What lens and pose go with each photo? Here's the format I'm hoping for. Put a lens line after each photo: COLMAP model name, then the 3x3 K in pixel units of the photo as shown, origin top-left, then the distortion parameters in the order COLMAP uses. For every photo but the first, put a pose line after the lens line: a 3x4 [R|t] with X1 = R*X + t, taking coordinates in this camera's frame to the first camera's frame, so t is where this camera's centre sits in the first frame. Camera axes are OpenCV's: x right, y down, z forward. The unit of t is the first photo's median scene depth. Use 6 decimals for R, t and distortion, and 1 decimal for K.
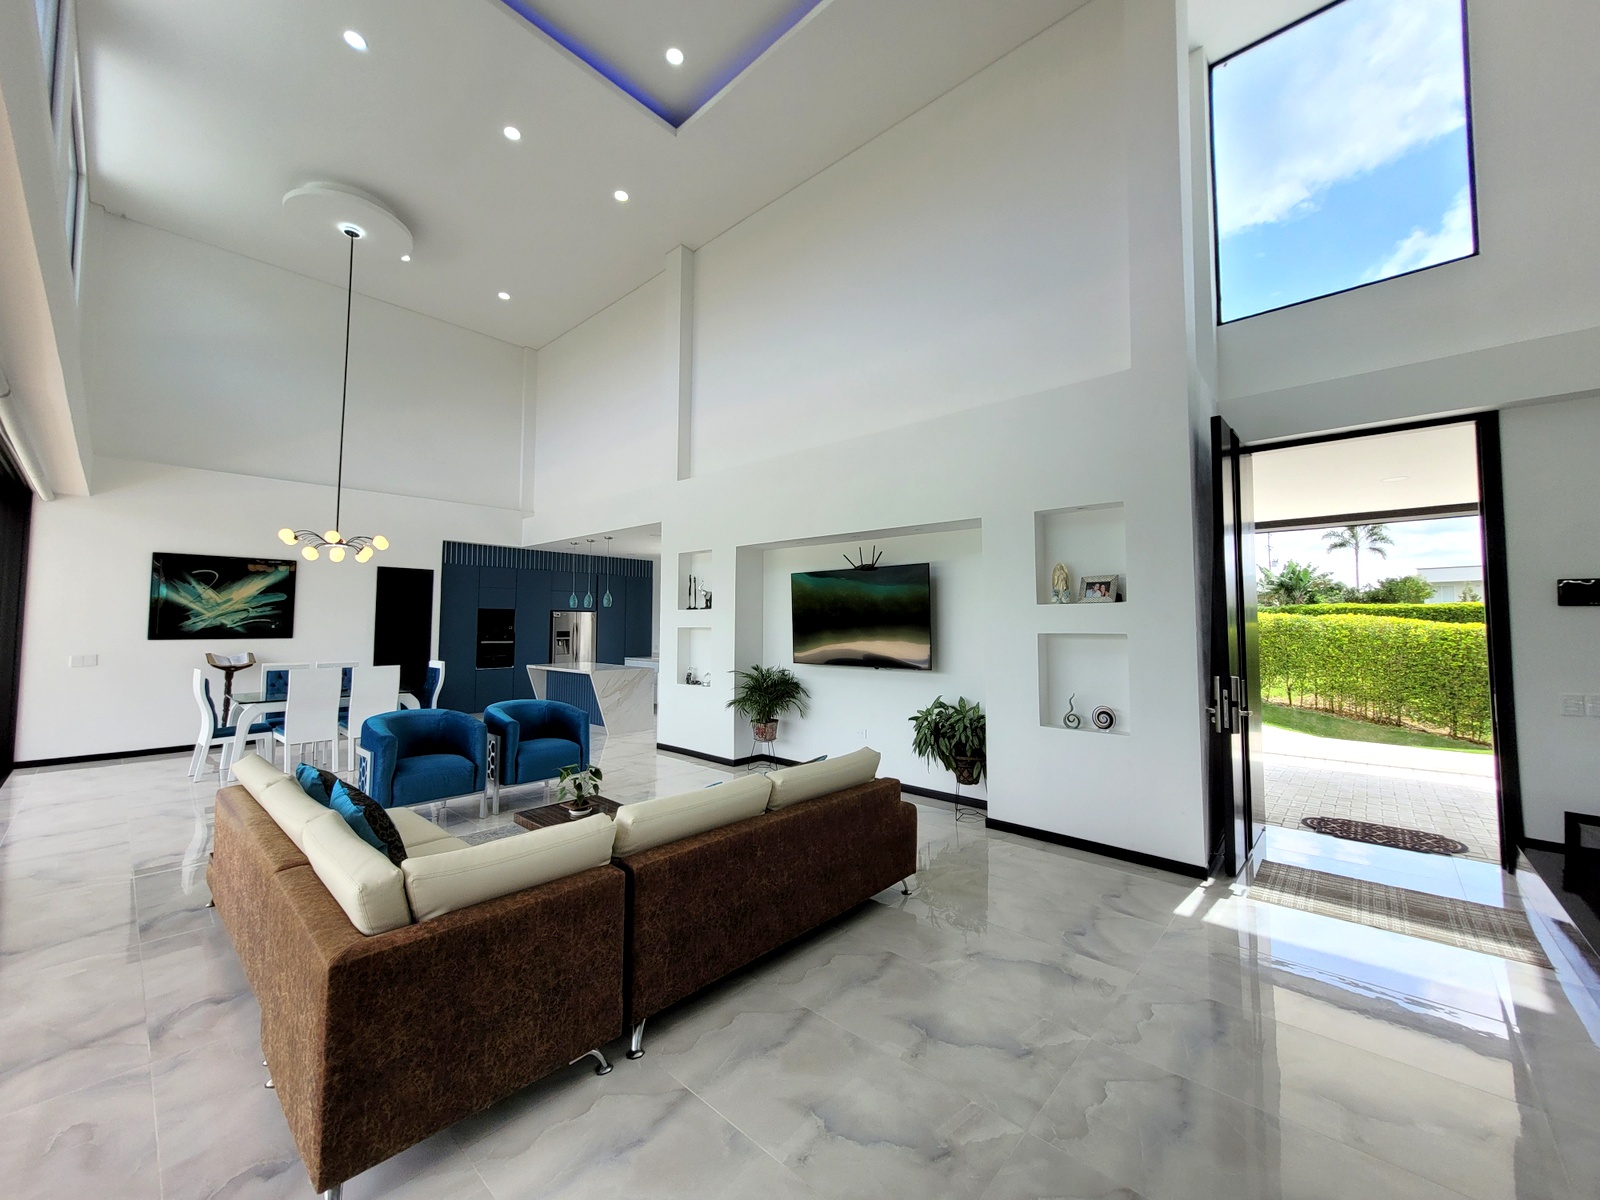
lens RADIAL K [[626.6, 0, 806.7], [0, 626.6, 595.9], [0, 0, 1]] dist [-0.002950, 0.000847]
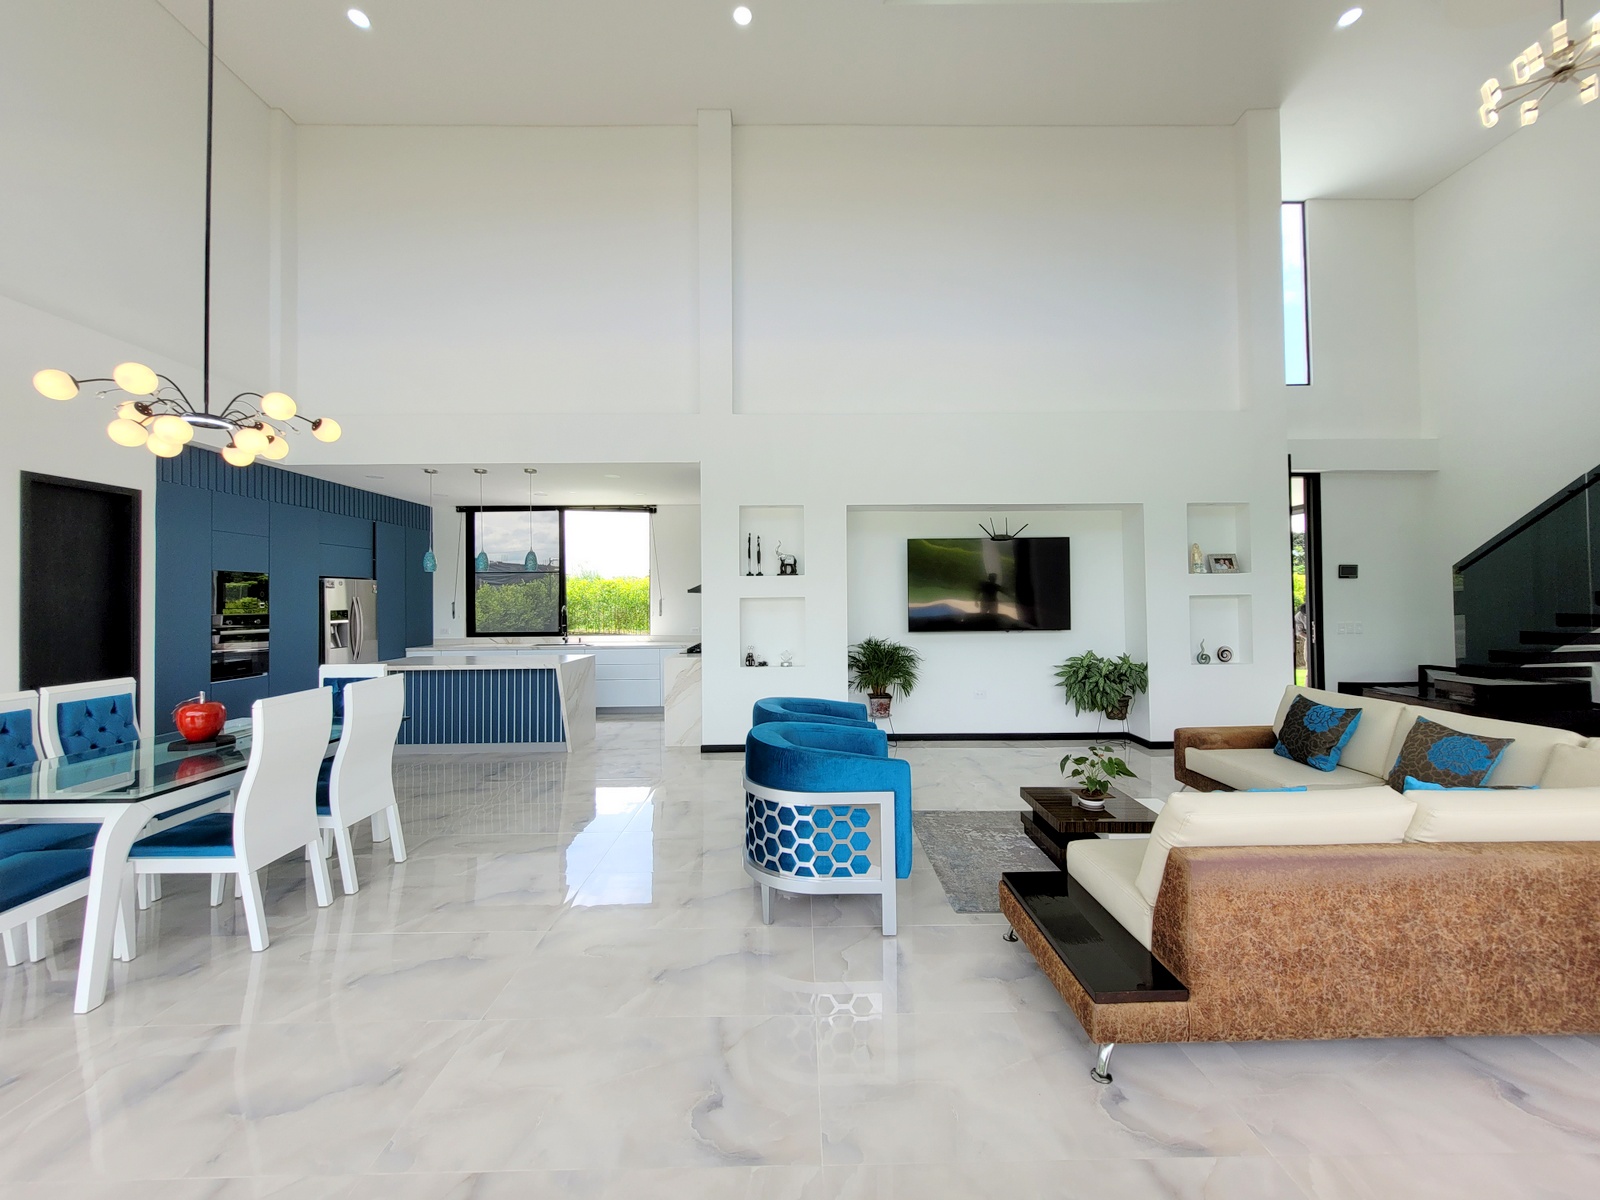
lens RADIAL K [[626.6, 0, 806.7], [0, 626.6, 592.9], [0, 0, 1]] dist [-0.002950, 0.000847]
pose [[0.734763, -0.005055, 0.678305, -0.711388], [-0.019126, 0.999420, 0.028165, 0.020602], [-0.678055, -0.033668, 0.734240, 0.363535]]
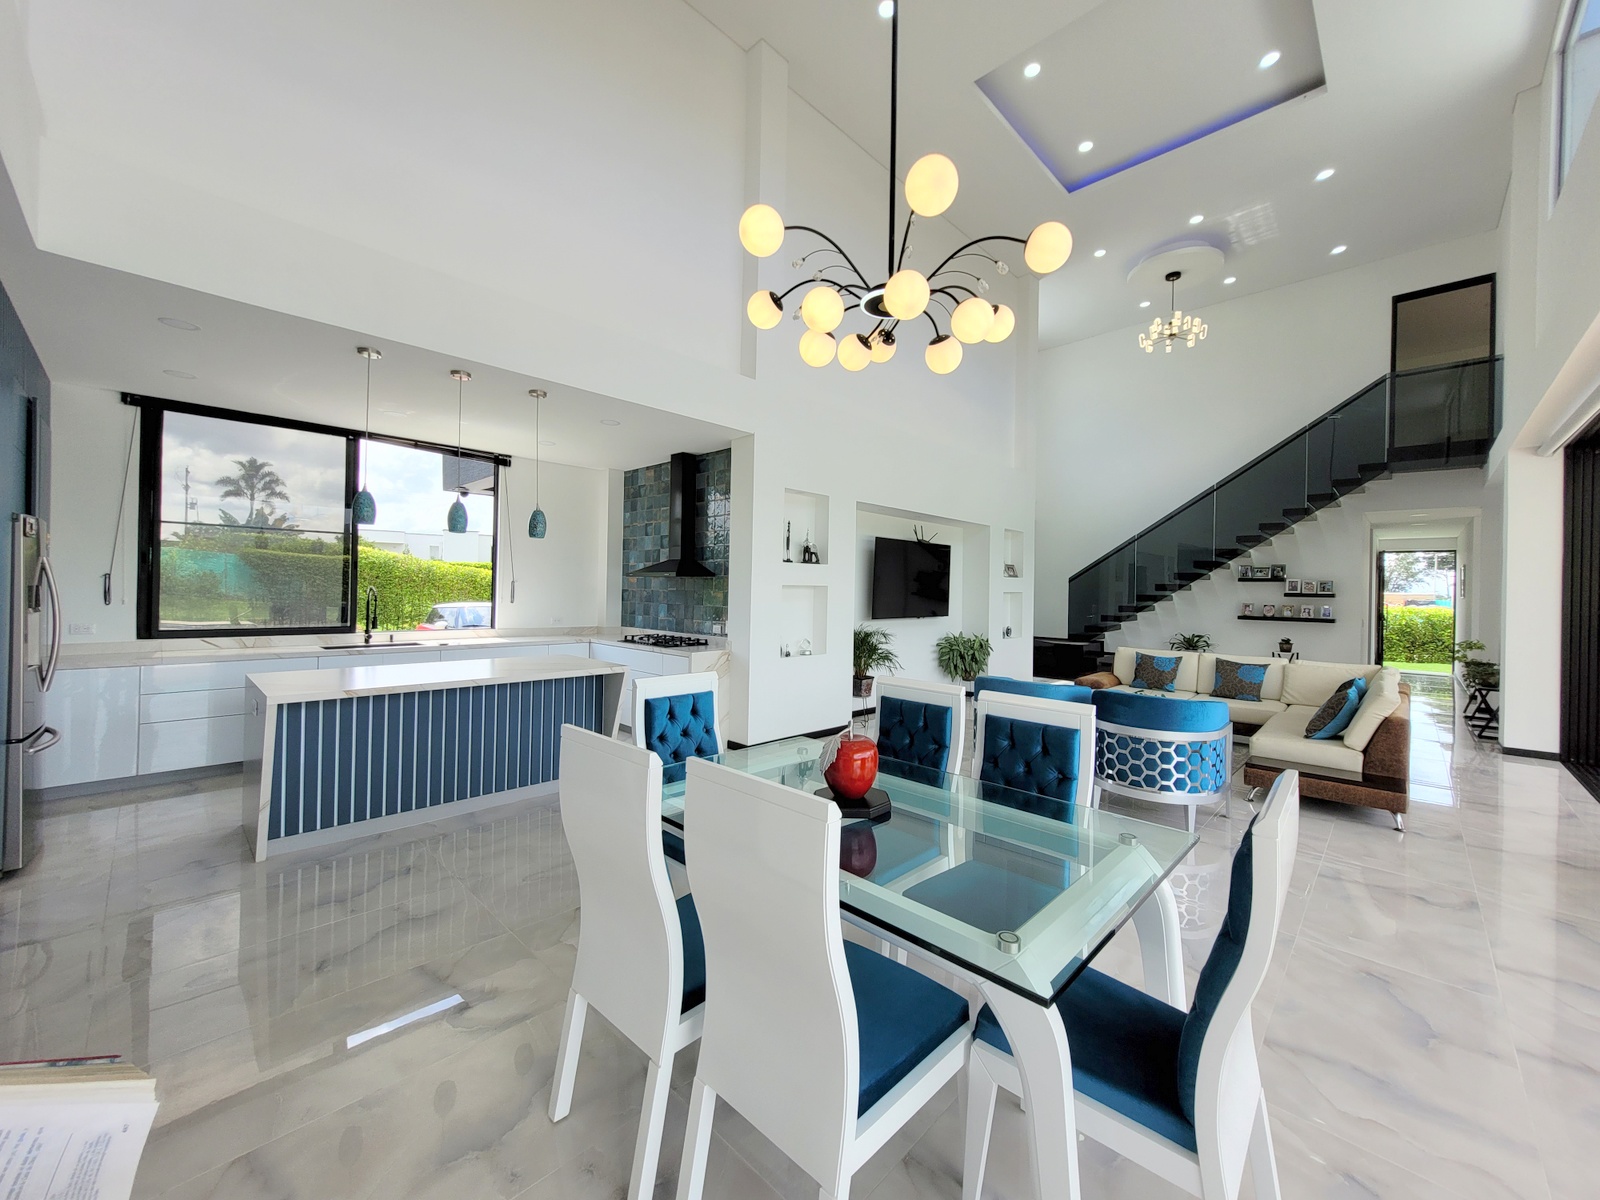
lens RADIAL K [[626.6, 0, 808.9], [0, 626.6, 586.6], [0, 0, 1]] dist [-0.002950, 0.000847]
pose [[0.030895, 0.001855, 0.999521, -0.999931], [-0.064929, 0.997890, 0.000155, 0.052188], [-0.997412, -0.064902, 0.030950, 0.974217]]
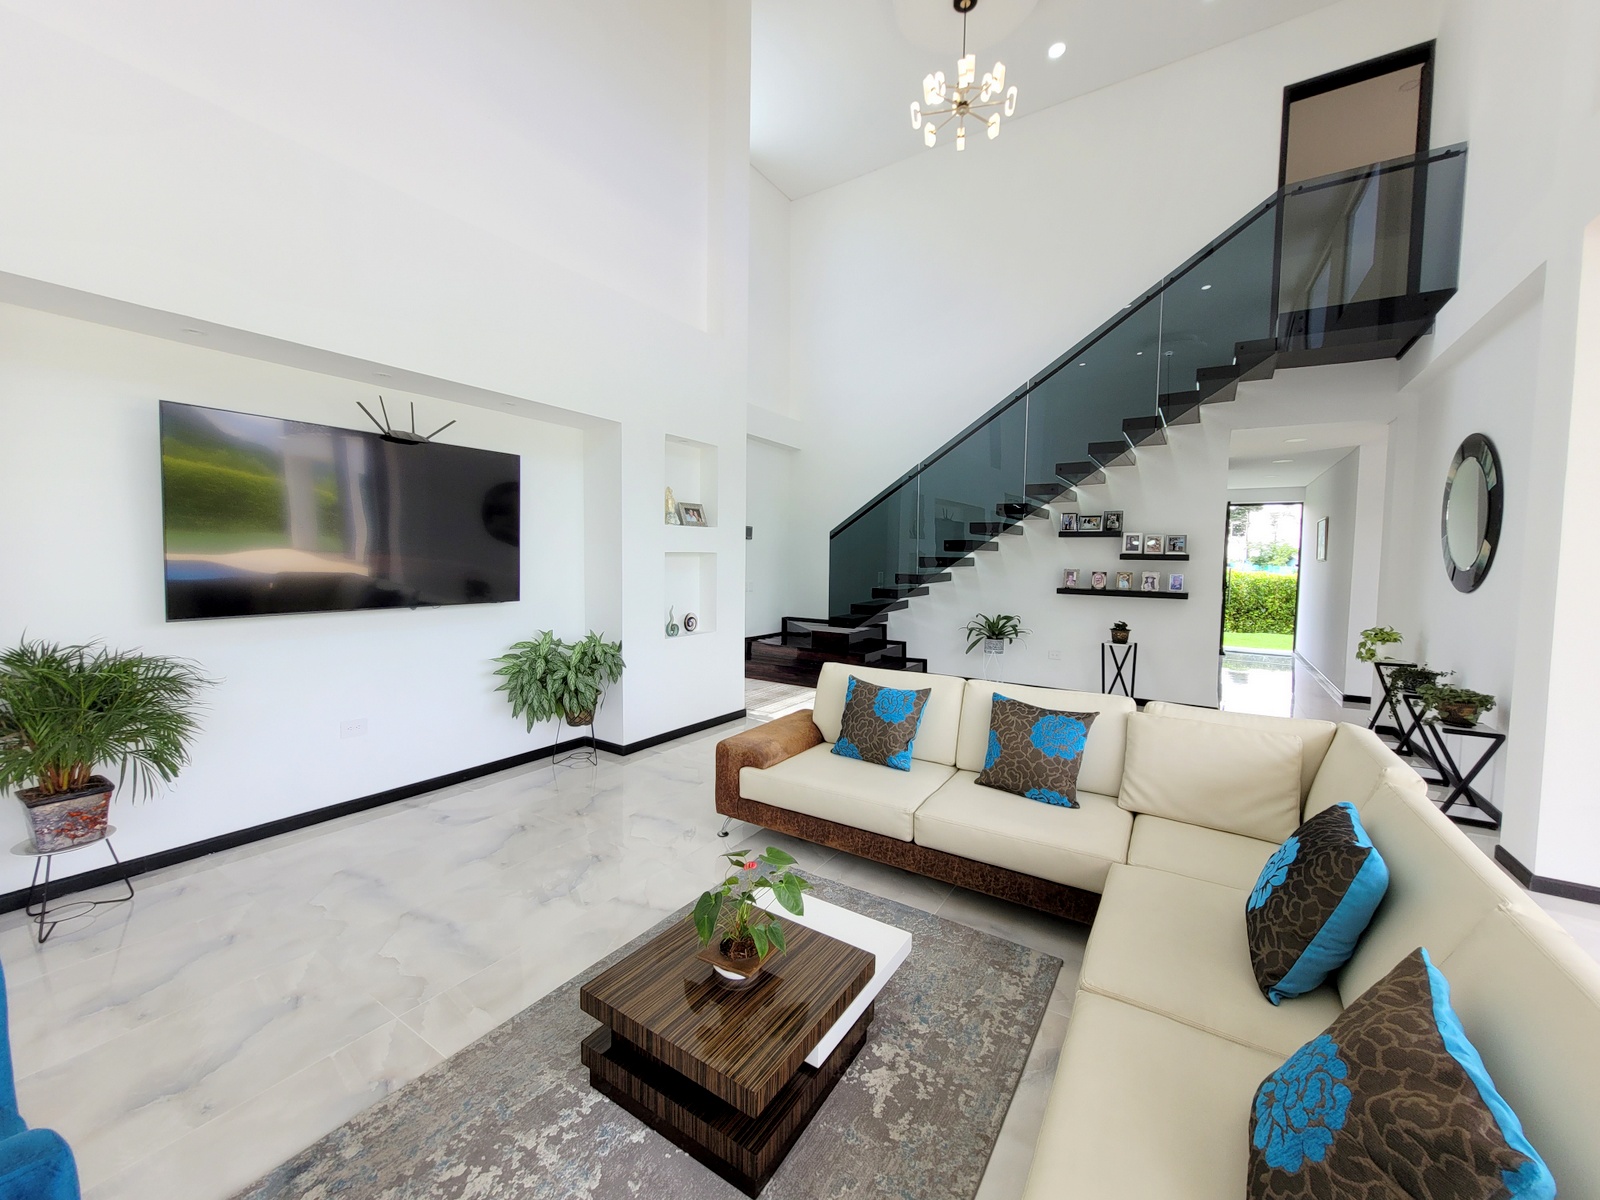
lens RADIAL K [[626.6, 0, 805.8], [0, 626.6, 587.5], [0, 0, 1]] dist [-0.002950, 0.000847]
pose [[-0.165164, -0.055582, 0.984699, -0.445623], [-0.063627, 0.996931, 0.045600, 0.035676], [-0.984212, -0.055122, -0.168193, 0.593905]]
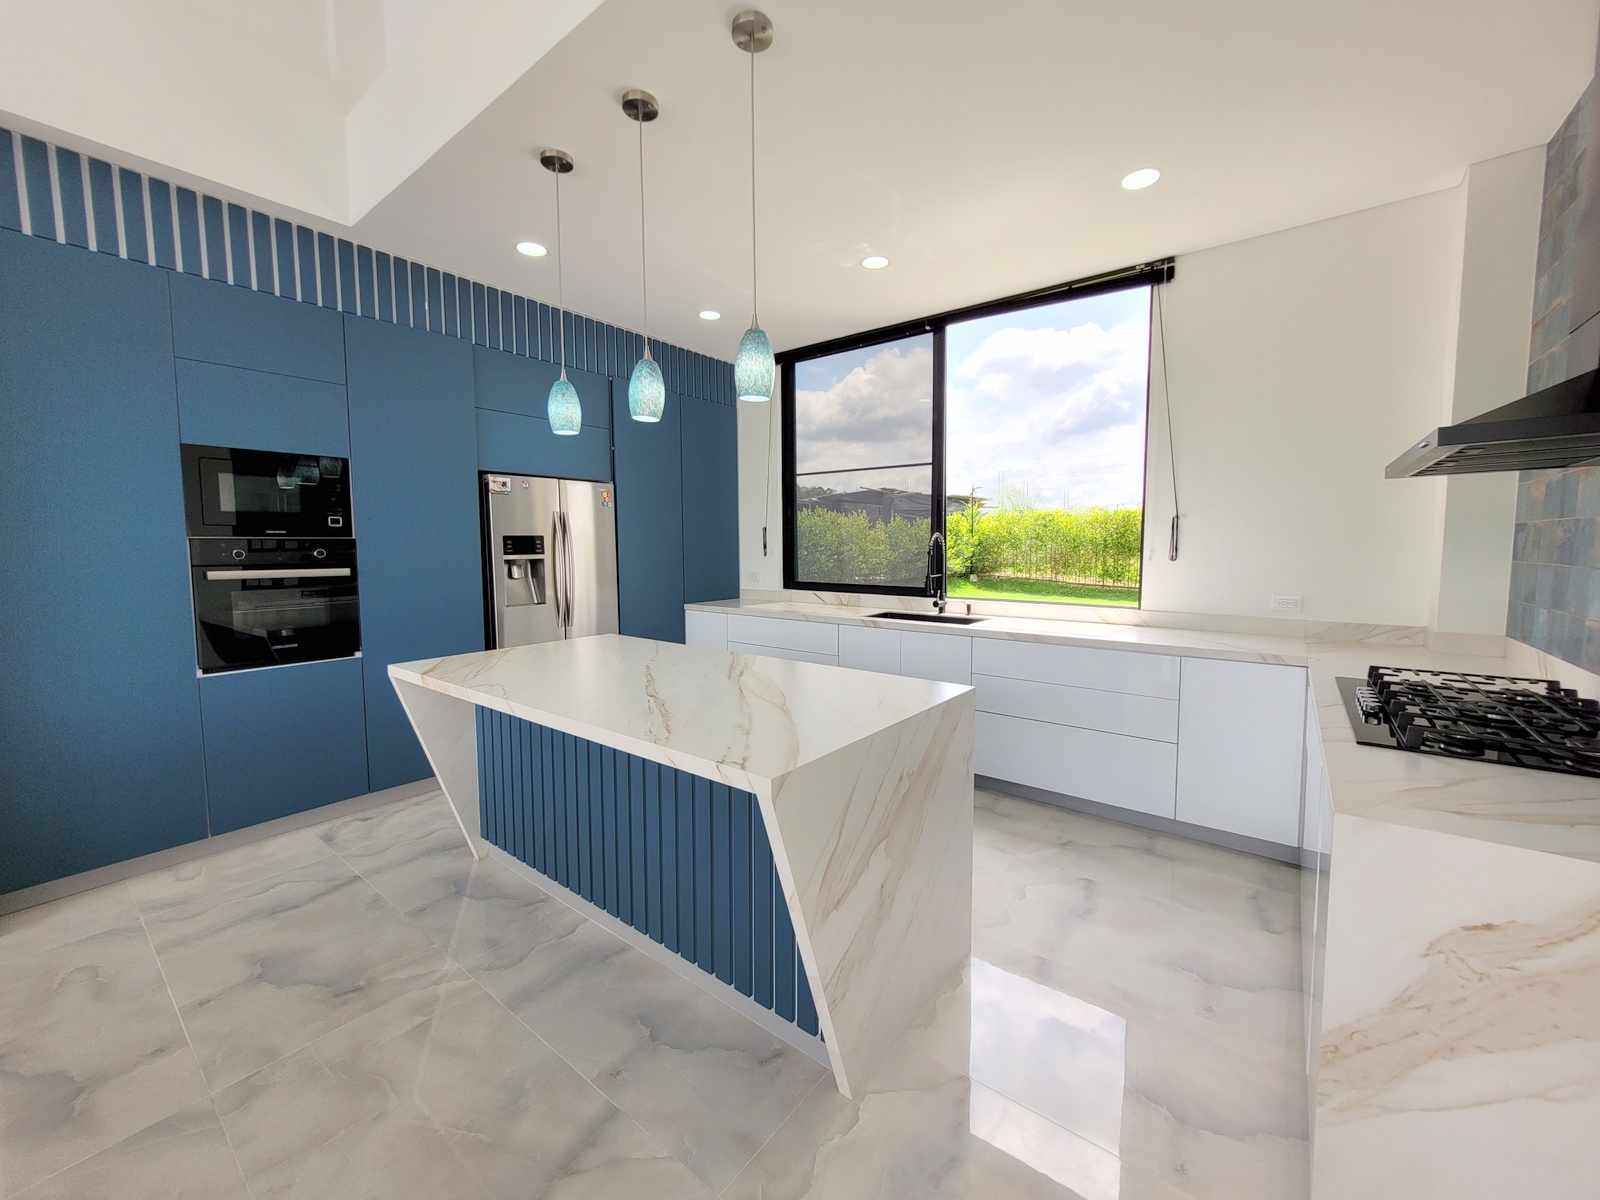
lens RADIAL K [[626.6, 0, 809.8], [0, 626.6, 595.1], [0, 0, 1]] dist [-0.002950, 0.000847]
pose [[0.996820, -0.014985, 0.078266, -0.401453], [0.004629, 0.991391, 0.130855, 0.068263], [-0.079553, -0.130077, 0.988307, 0.998366]]
